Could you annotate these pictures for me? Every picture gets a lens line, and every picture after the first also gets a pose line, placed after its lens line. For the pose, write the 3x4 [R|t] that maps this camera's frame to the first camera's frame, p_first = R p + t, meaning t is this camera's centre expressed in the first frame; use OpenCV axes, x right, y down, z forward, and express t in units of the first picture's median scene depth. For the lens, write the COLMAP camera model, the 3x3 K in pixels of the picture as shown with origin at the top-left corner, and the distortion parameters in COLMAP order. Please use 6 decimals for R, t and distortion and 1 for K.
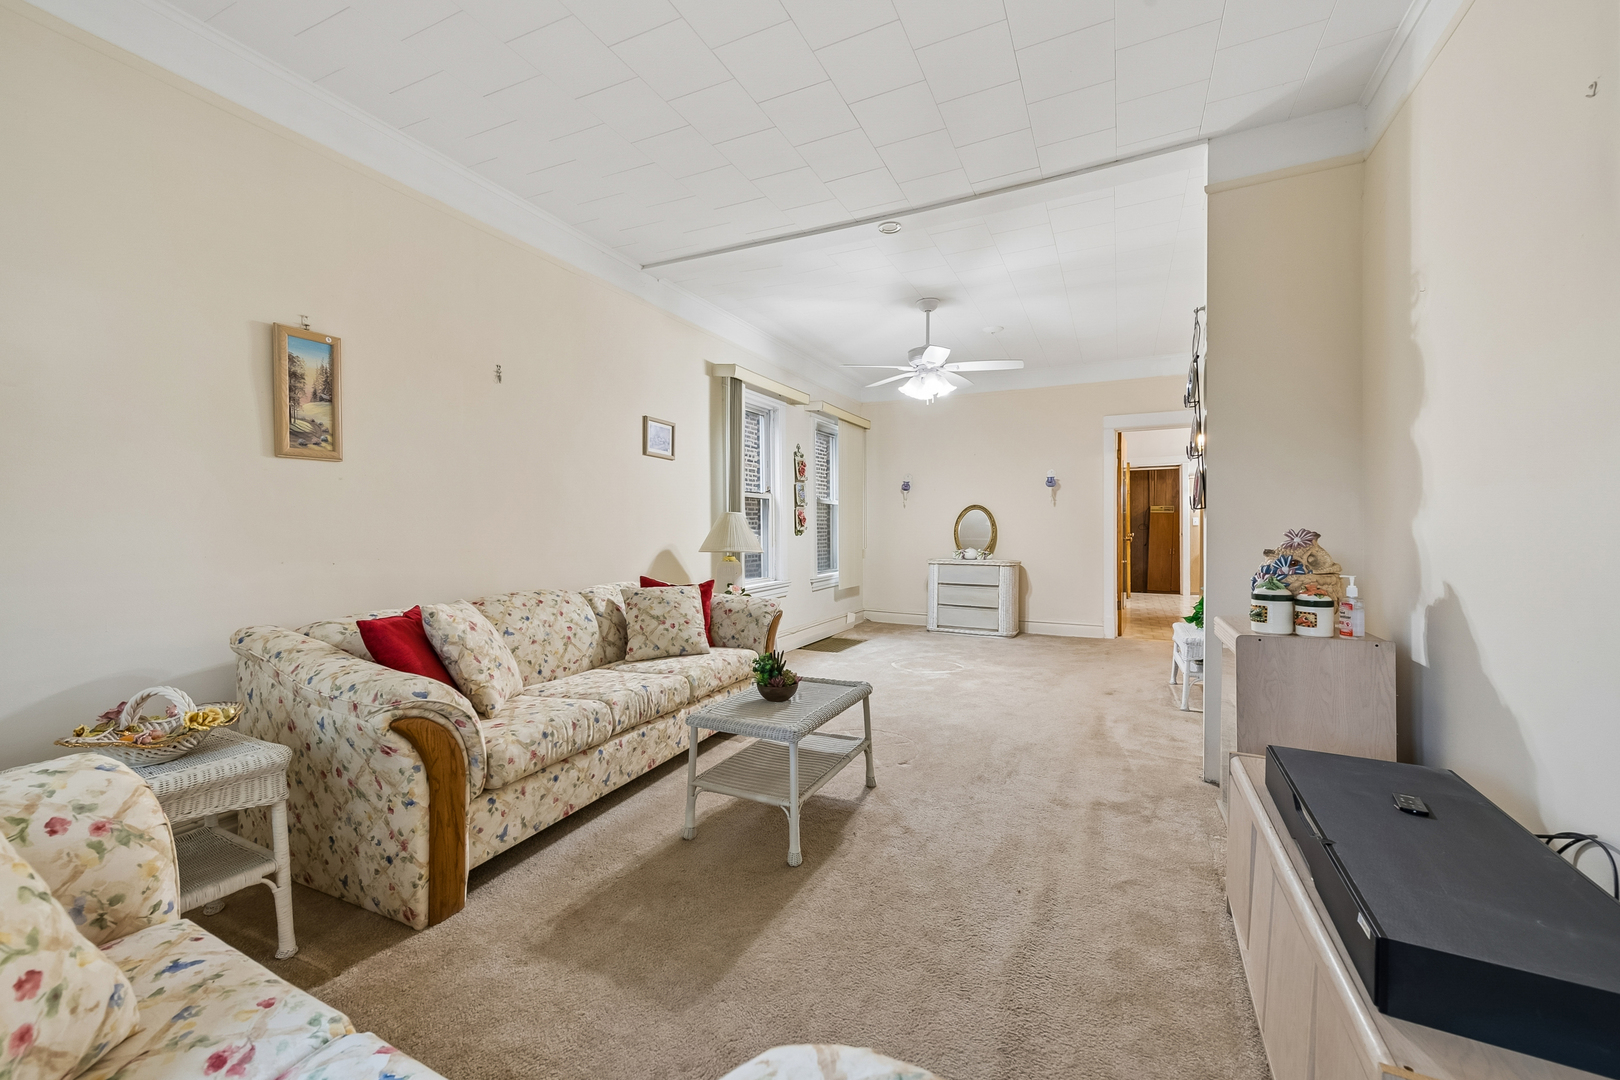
lens RADIAL K [[662.4, 0, 805.7], [0, 662.4, 537.3], [0, 0, 1]] dist [0.017582, 0.000603]
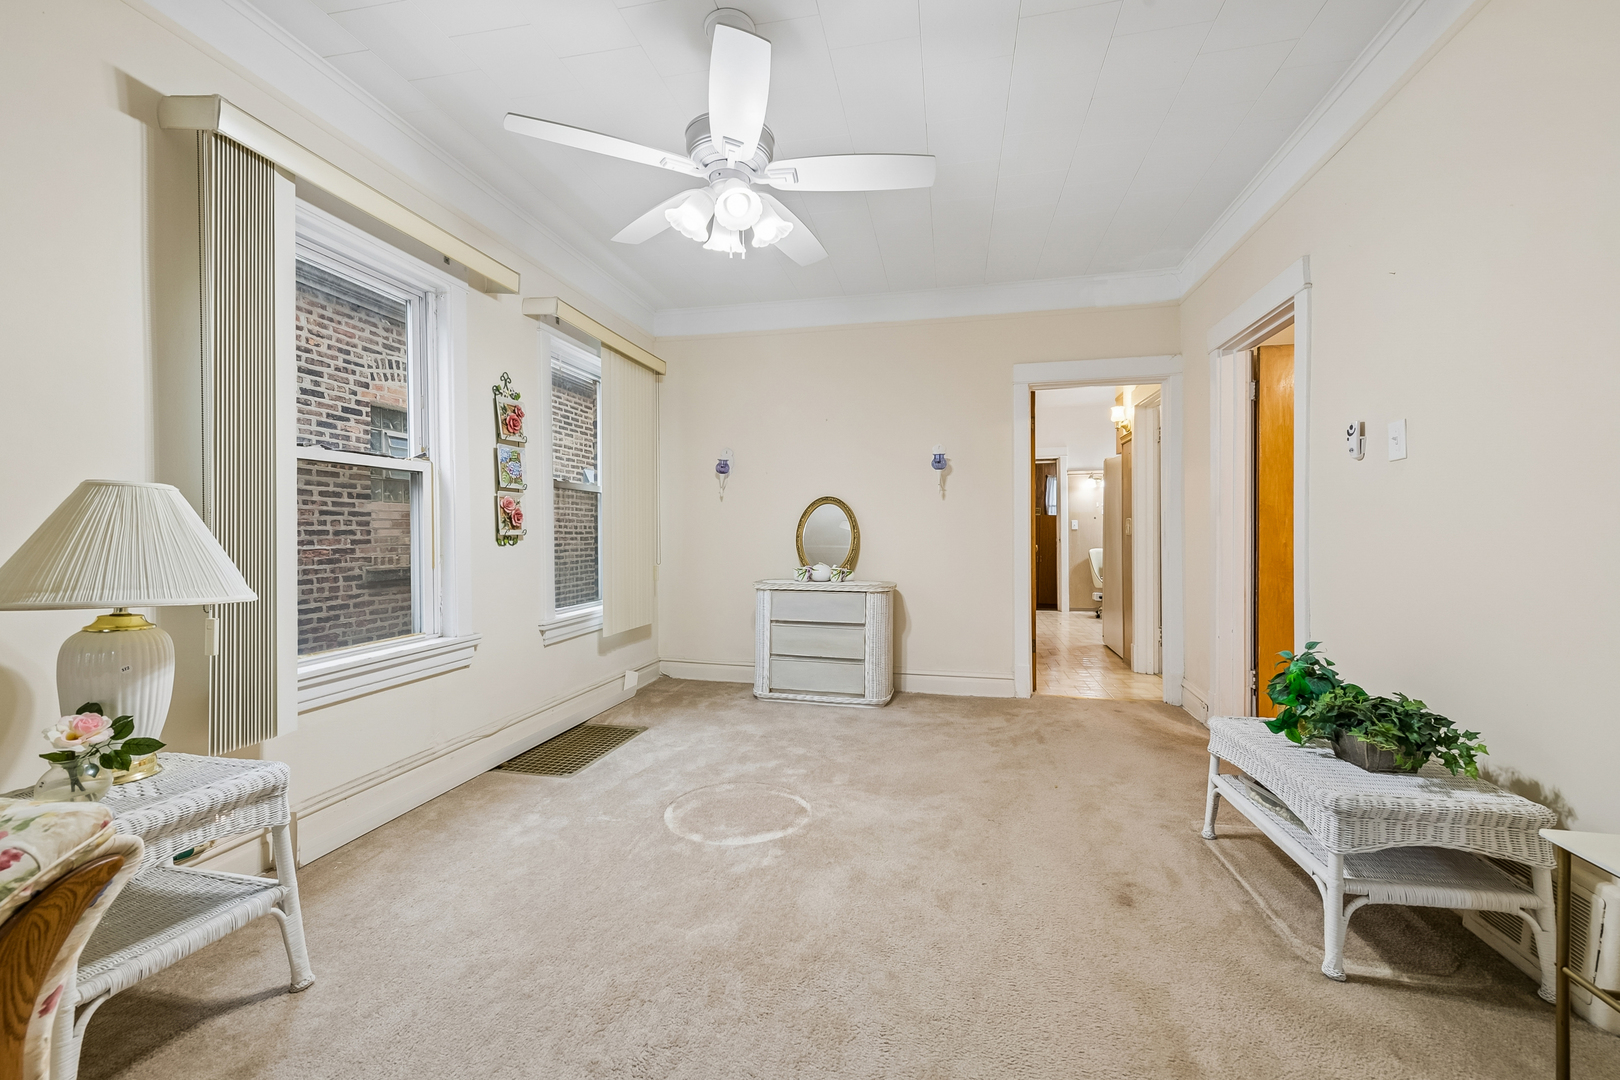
lens RADIAL K [[662.4, 0, 810.5], [0, 662.4, 534.6], [0, 0, 1]] dist [0.017582, 0.000603]
pose [[0.973214, -0.000152, 0.229901, 0.095320], [0.002998, 0.999923, -0.012031, -0.004131], [-0.229882, 0.012398, 0.973140, 0.394085]]
